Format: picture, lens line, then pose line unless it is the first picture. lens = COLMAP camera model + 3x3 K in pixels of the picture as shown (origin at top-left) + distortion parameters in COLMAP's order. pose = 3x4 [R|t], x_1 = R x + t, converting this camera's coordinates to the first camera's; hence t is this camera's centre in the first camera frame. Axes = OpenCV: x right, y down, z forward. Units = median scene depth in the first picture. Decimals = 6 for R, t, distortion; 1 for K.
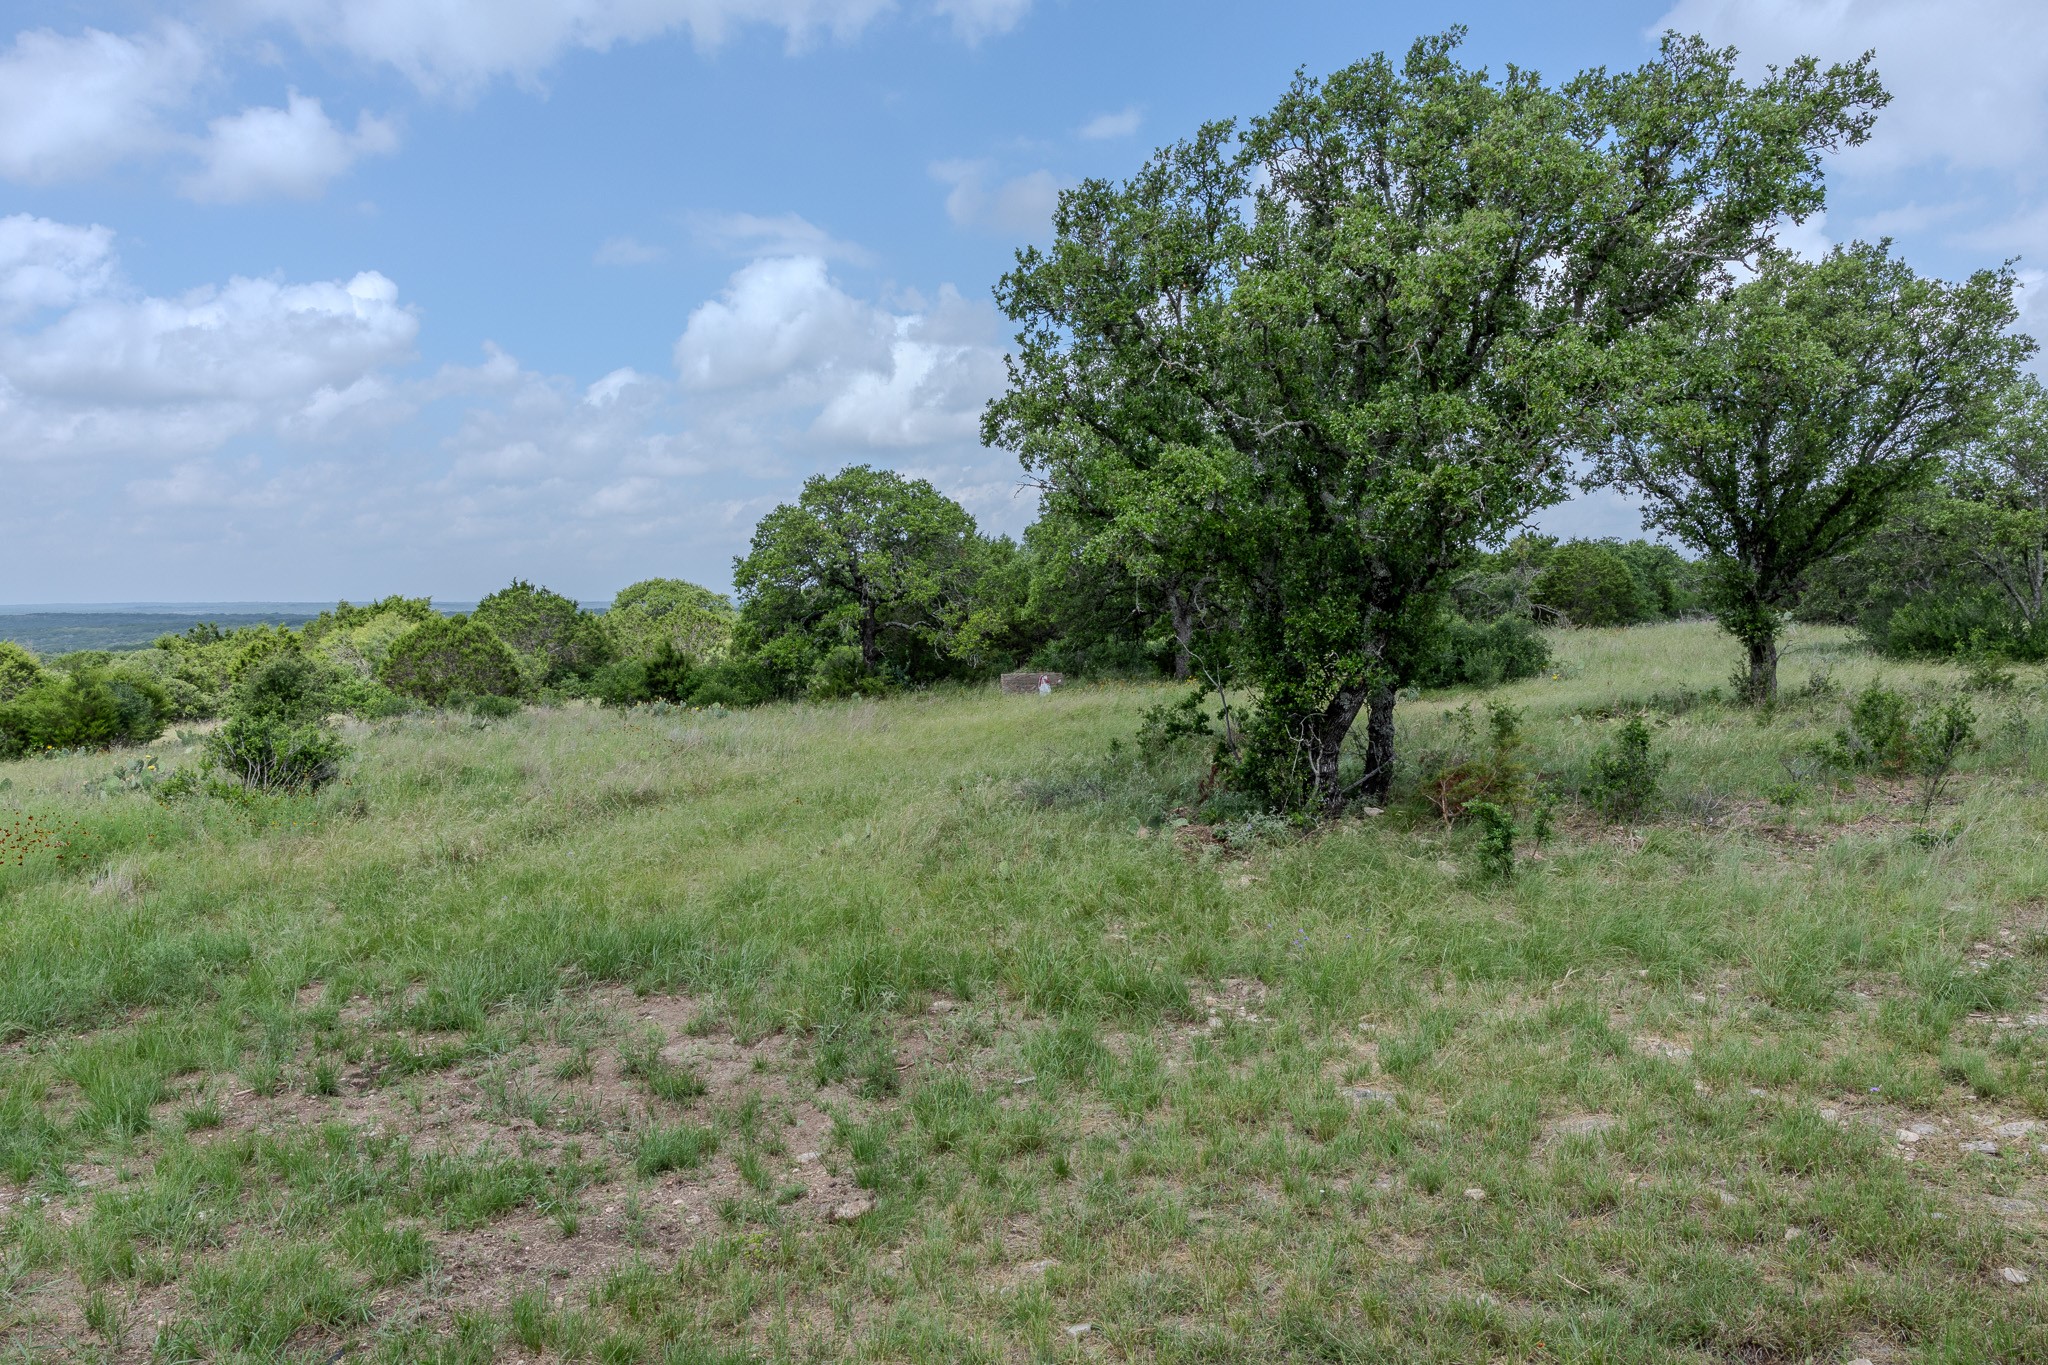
lens RADIAL K [[1405.9, 0, 1023.2], [0, 1405.9, 690.3], [0, 0, 1]] dist [0.000193, -0.010694]
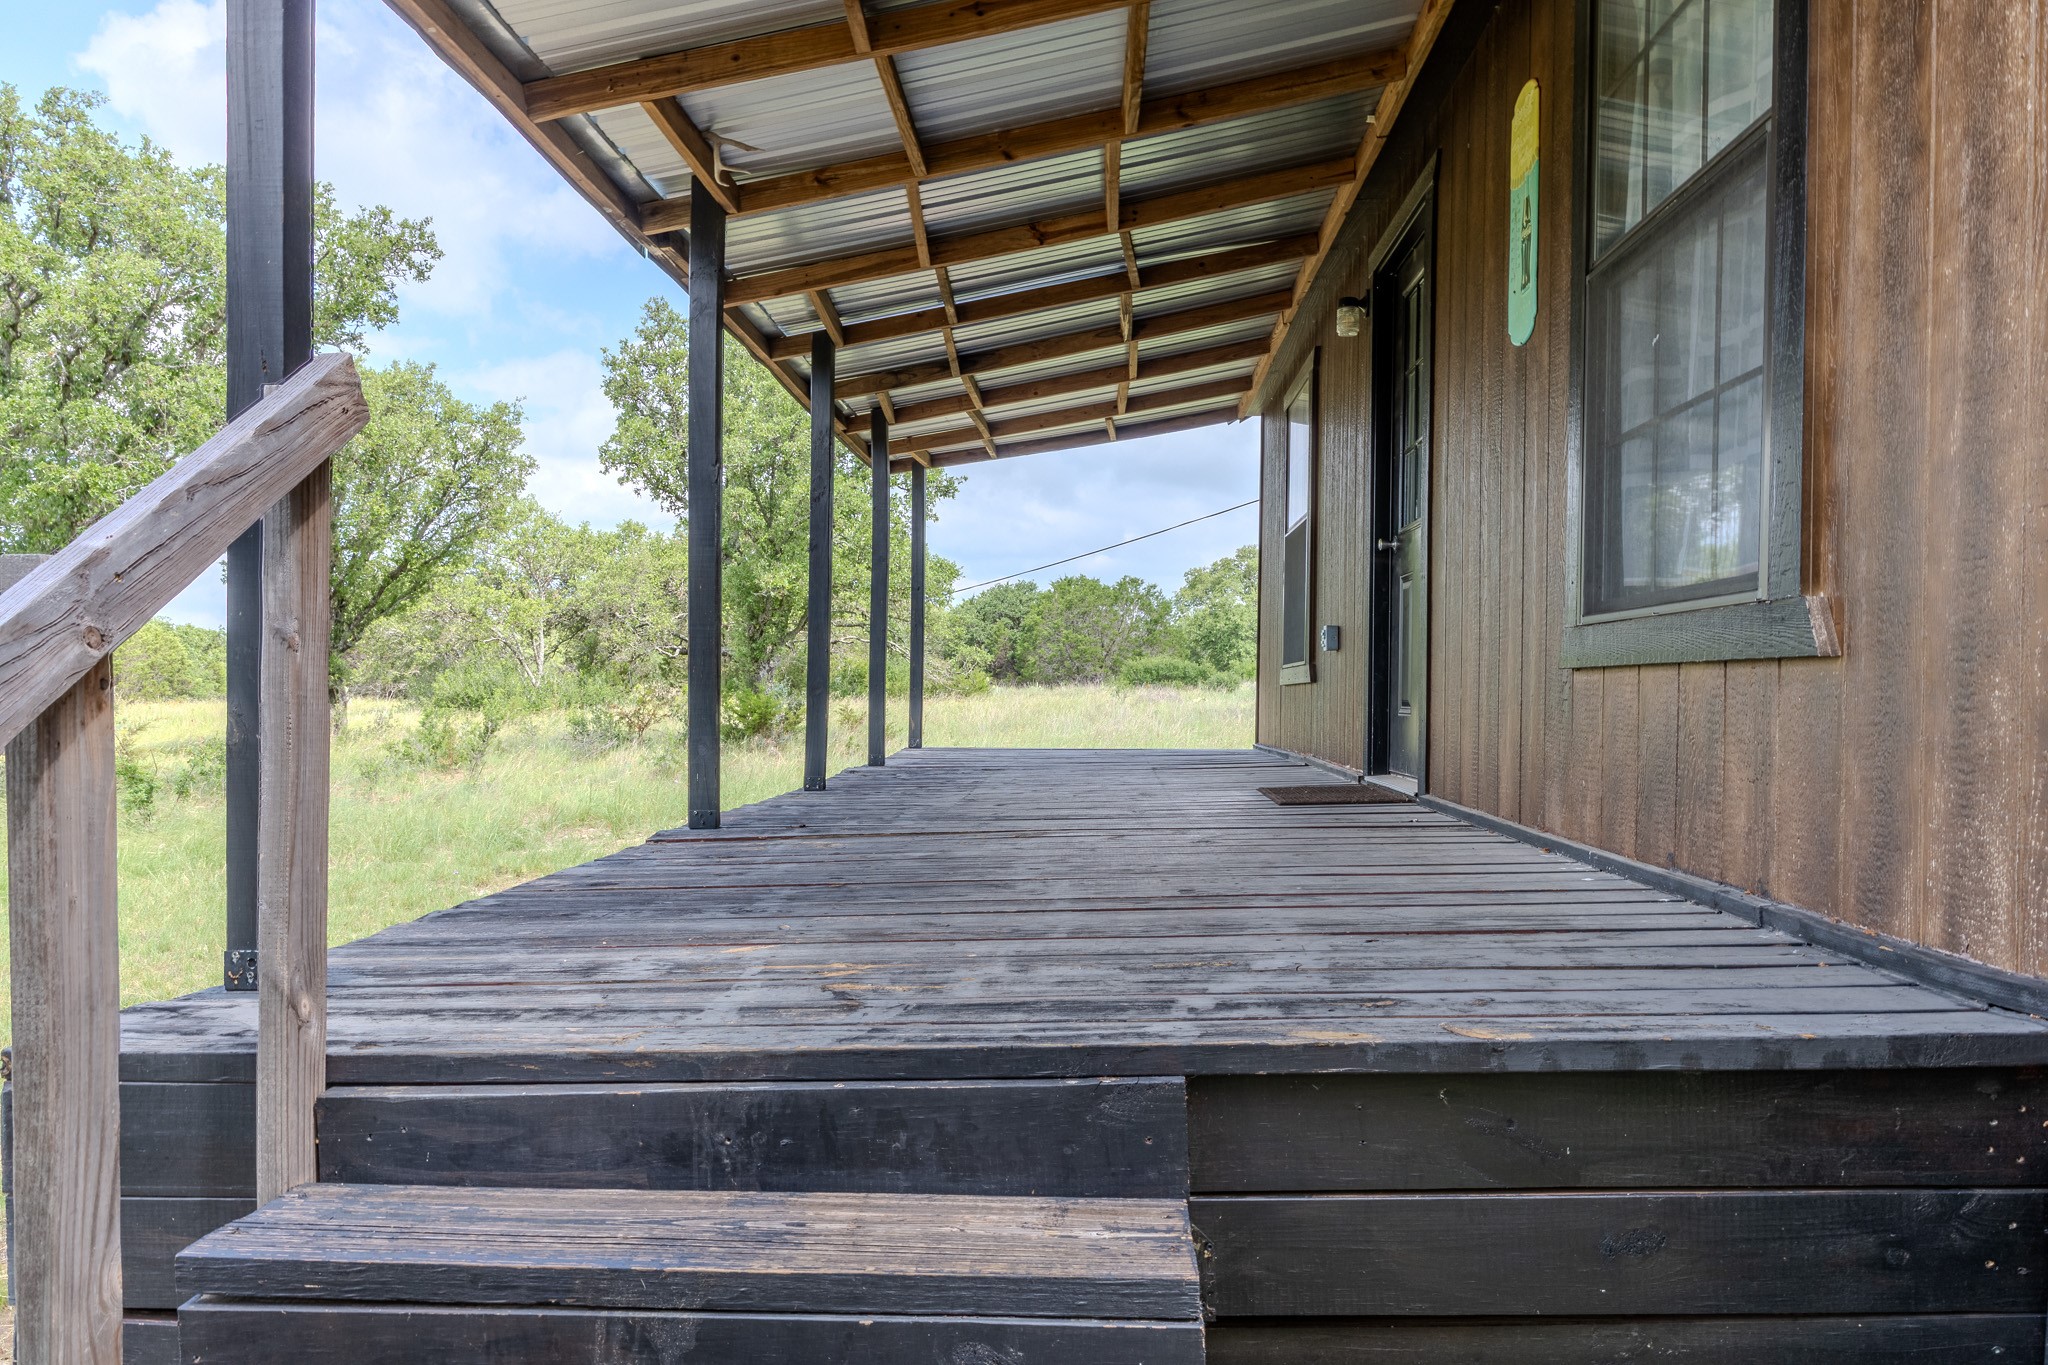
lens RADIAL K [[1406.1, 0, 1023.6], [0, 1406.1, 694.4], [0, 0, 1]] dist [-0.003782, -0.000958]
pose [[0.575859, 0.024470, 0.817183, -0.103661], [0.034524, 0.997933, -0.054211, 0.062657], [-0.816820, 0.059430, 0.573823, -0.141295]]
